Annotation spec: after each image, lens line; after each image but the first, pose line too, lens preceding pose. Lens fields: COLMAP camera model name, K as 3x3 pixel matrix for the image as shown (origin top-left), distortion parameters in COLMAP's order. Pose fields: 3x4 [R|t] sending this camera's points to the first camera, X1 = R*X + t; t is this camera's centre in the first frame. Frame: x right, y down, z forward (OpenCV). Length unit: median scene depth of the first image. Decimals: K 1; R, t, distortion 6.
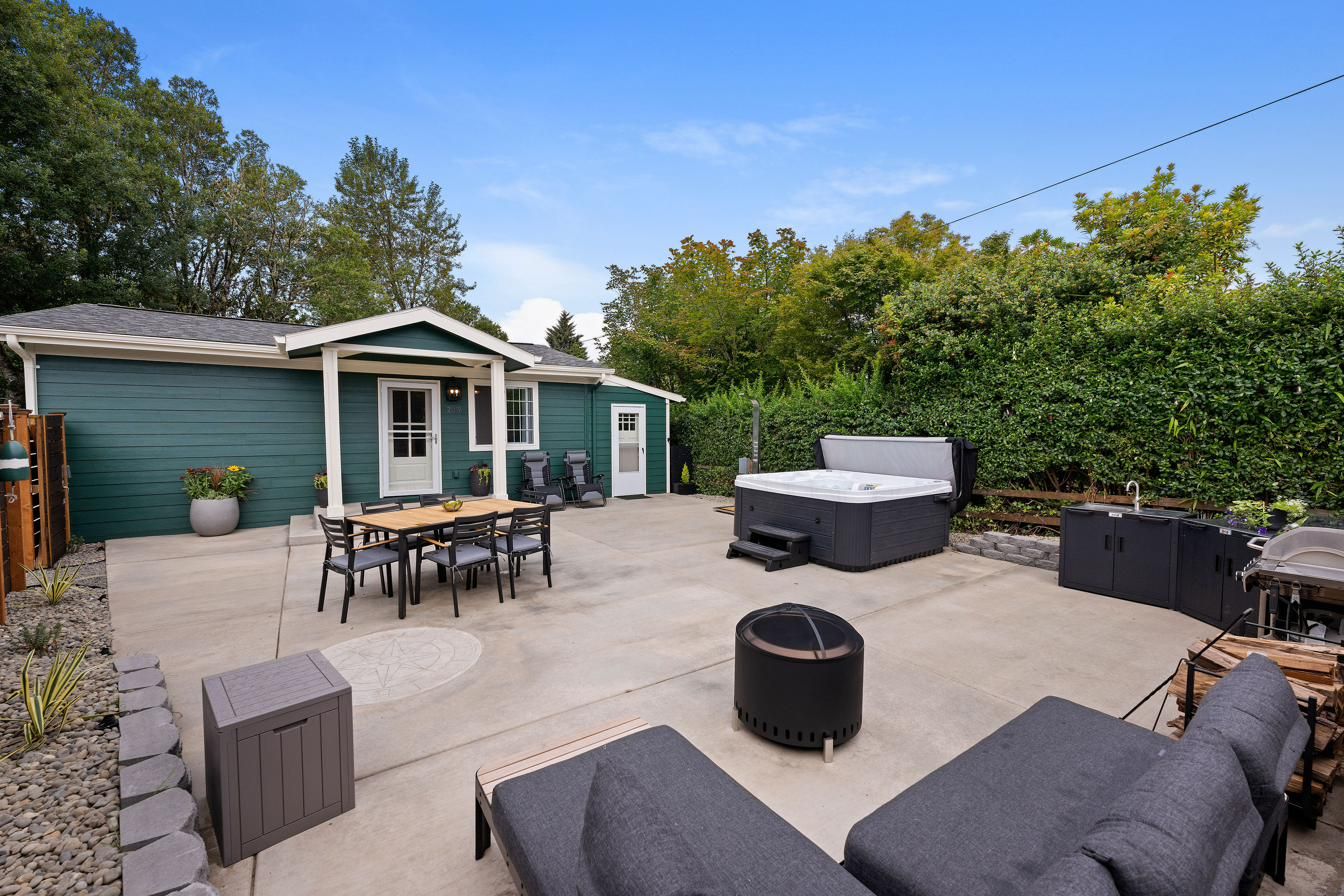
lens RADIAL K [[543.3, 0, 678.4], [0, 543.3, 449.1], [0, 0, 1]] dist [-0.003045, -0.000065]
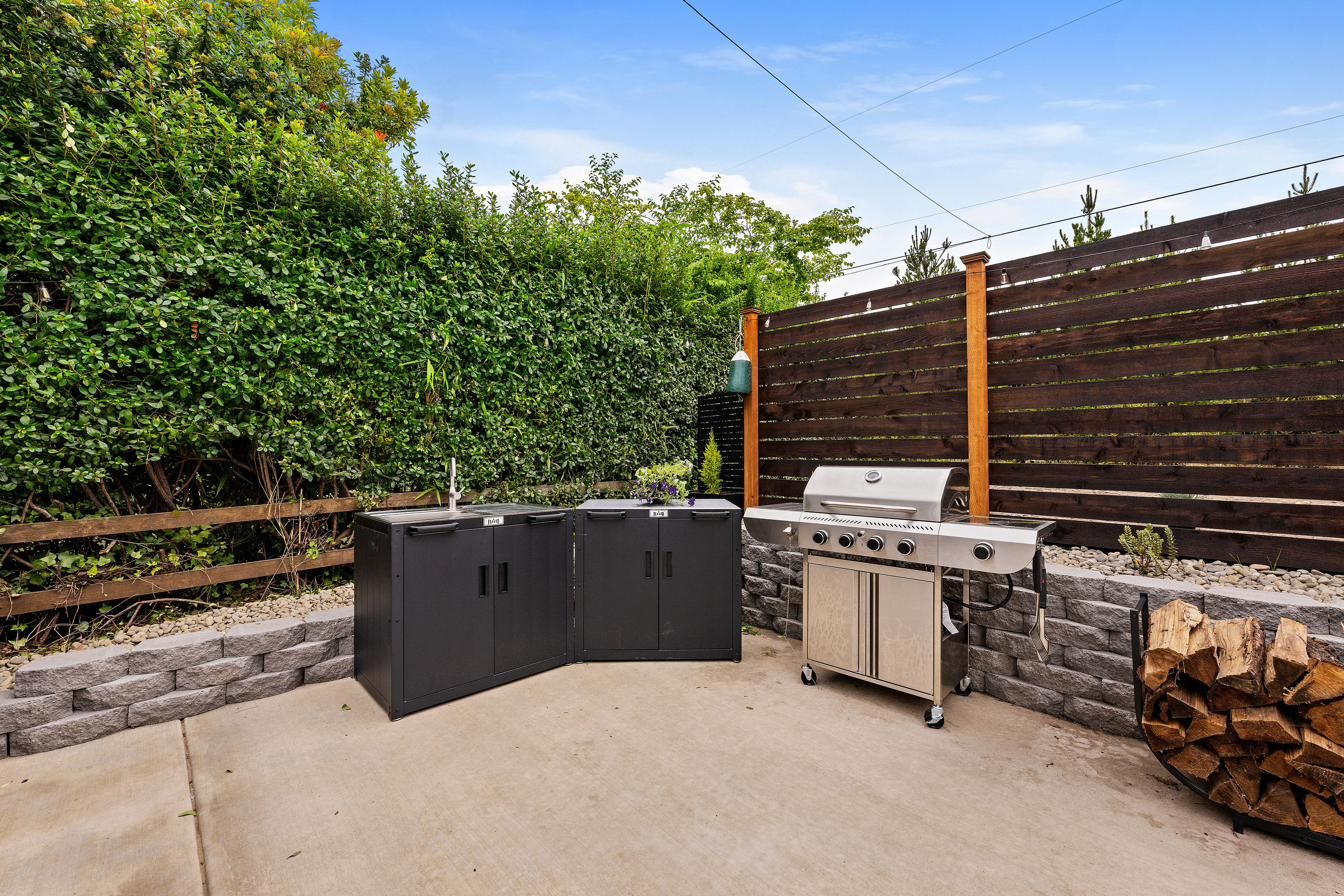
lens RADIAL K [[543.3, 0, 671.9], [0, 543.3, 449.1], [0, 0, 1]] dist [-0.003045, -0.000065]
pose [[-0.159236, 0.010424, 0.987186, 0.268265], [0.038873, 0.999235, -0.004281, 0.060060], [-0.986475, 0.037693, -0.159519, 0.866866]]
